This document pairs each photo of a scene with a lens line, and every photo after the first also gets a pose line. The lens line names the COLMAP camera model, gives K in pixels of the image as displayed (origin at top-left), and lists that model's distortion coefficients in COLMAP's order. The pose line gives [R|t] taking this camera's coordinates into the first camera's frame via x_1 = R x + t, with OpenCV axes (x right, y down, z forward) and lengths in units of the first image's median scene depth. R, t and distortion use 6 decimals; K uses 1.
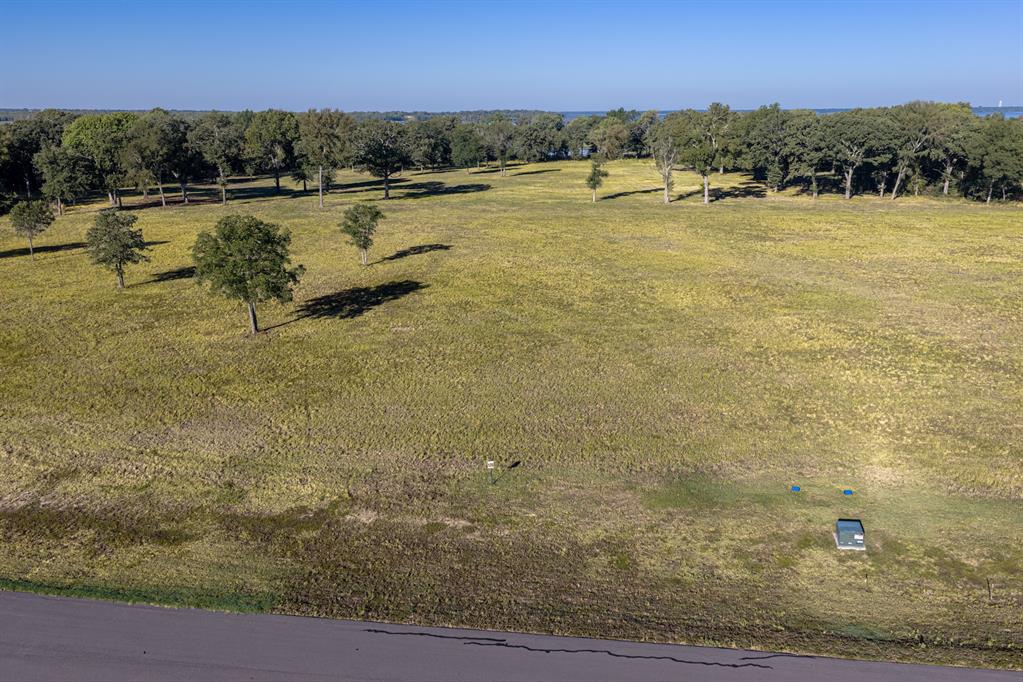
lens RADIAL K [[932.8, 0, 511.5], [0, 932.8, 341.0], [0, 0, 1]] dist [0.054379, -0.021843]
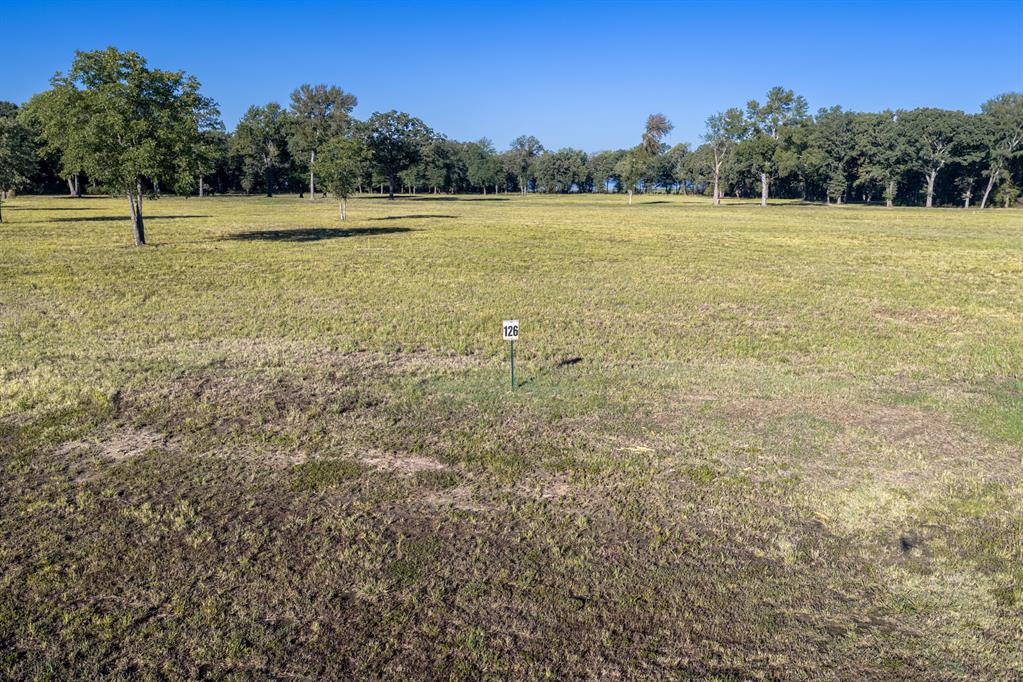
lens RADIAL K [[932.8, 0, 511.5], [0, 932.8, 341.0], [0, 0, 1]] dist [0.054379, -0.021843]
pose [[0.999608, 0.022502, -0.016662, -0.003859], [-0.023603, 0.997329, -0.069121, 0.039294], [0.015062, 0.069487, 0.997469, 0.154428]]
